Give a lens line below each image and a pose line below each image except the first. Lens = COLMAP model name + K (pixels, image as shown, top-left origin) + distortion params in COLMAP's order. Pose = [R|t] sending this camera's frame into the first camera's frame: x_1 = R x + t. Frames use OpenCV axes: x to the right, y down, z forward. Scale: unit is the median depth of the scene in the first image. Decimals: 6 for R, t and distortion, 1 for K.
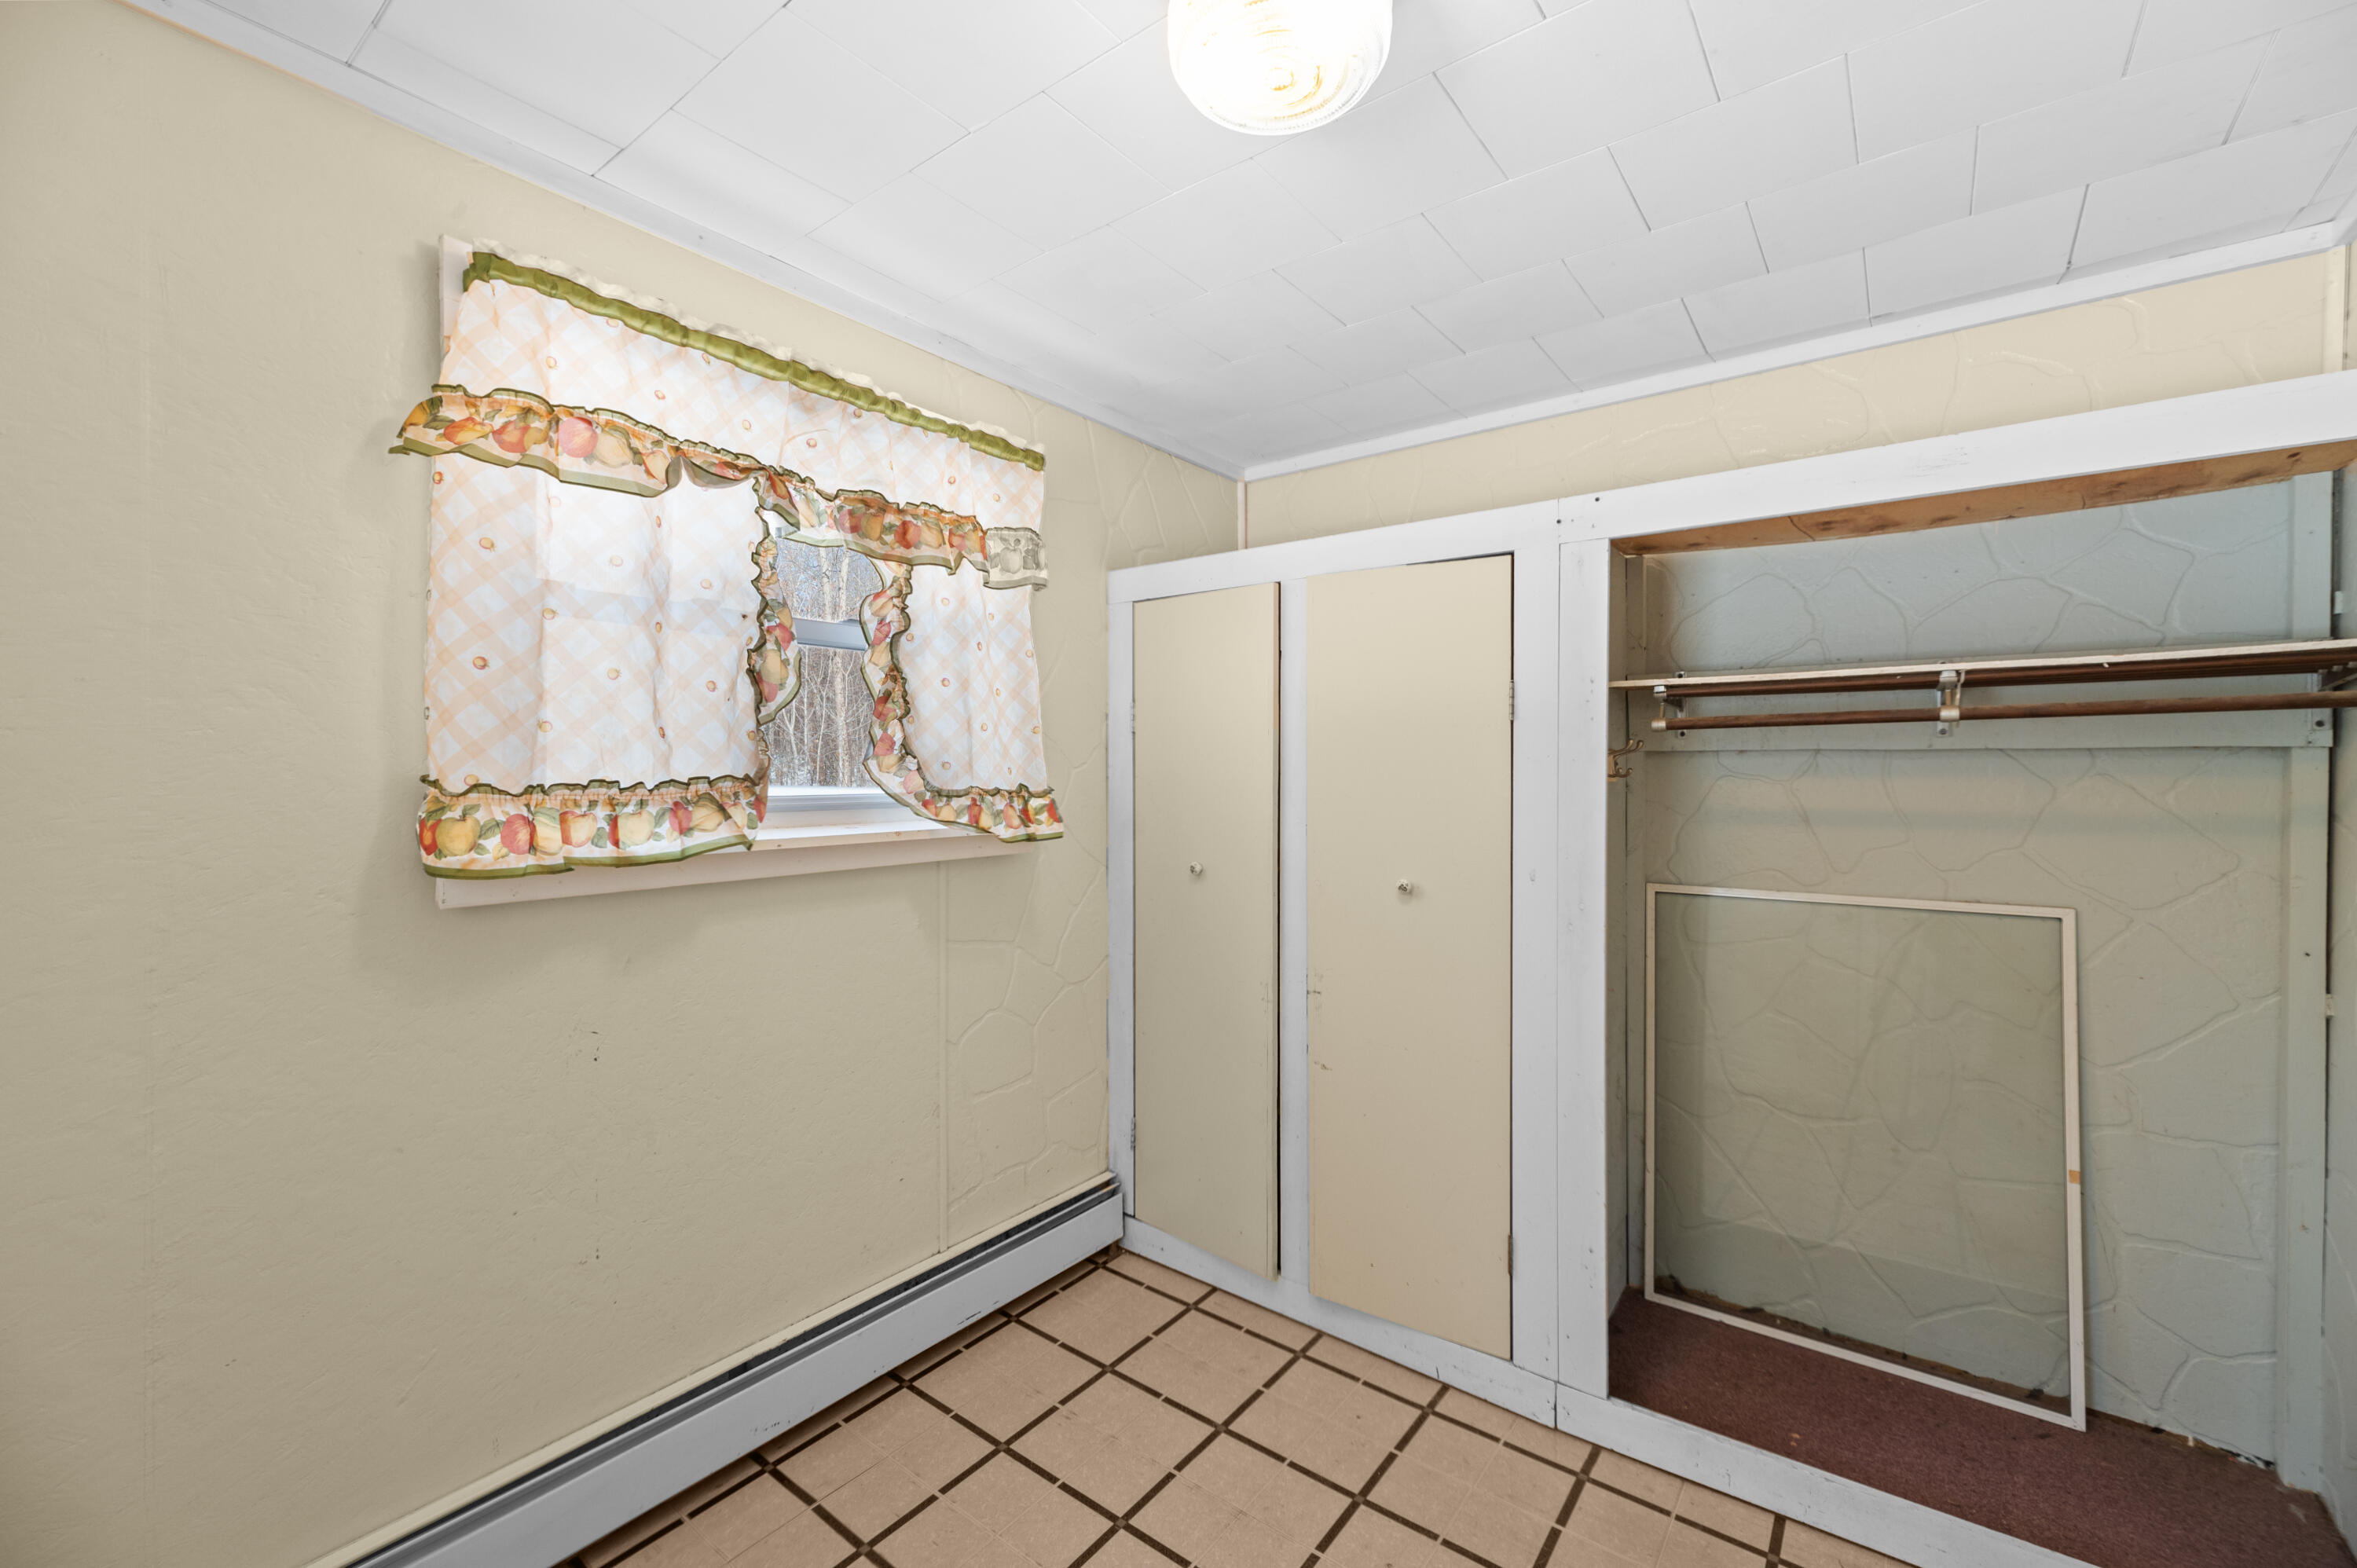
lens RADIAL K [[965.5, 0, 1177.6], [0, 965.5, 780.2], [0, 0, 1]] dist [0.000928, 0.000150]
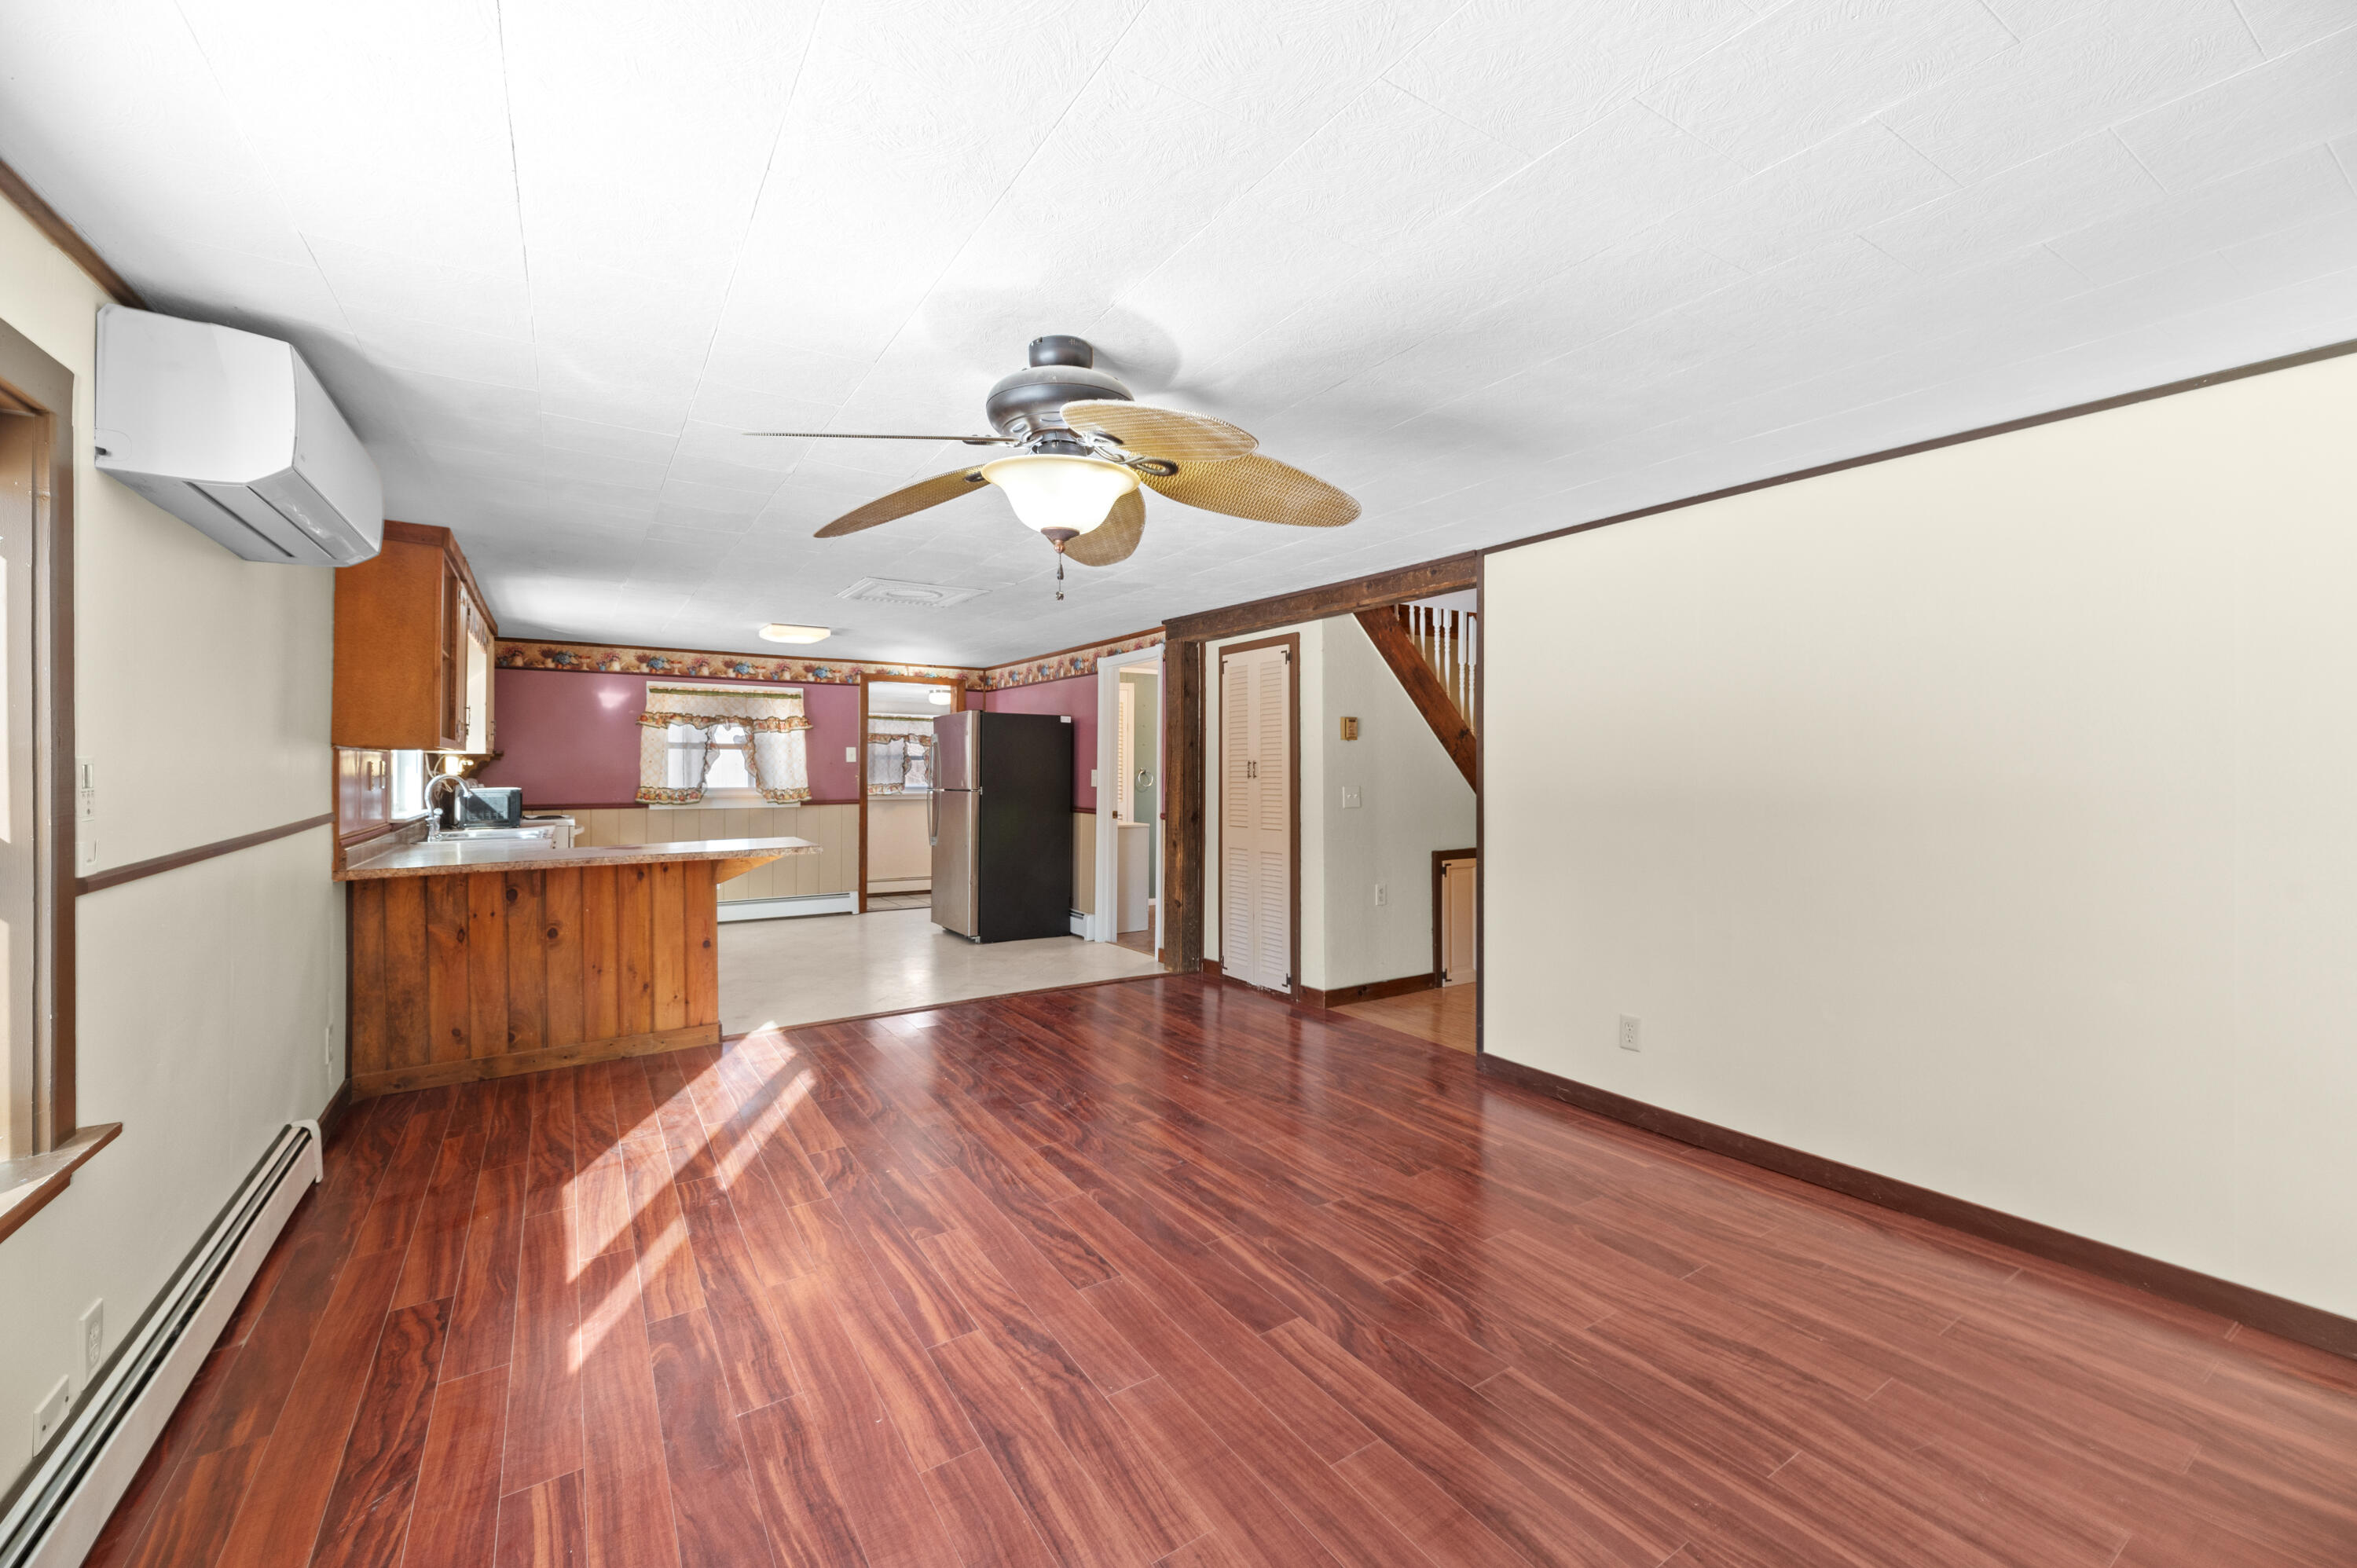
lens RADIAL K [[965.5, 0, 1180.3], [0, 965.5, 772.4], [0, 0, 1]] dist [0.000928, 0.000150]
pose [[0.942465, 0.004718, -0.334270, 3.642037], [-0.004632, 0.999989, 0.001053, -0.094665], [0.334272, 0.000556, 0.942477, -4.690927]]
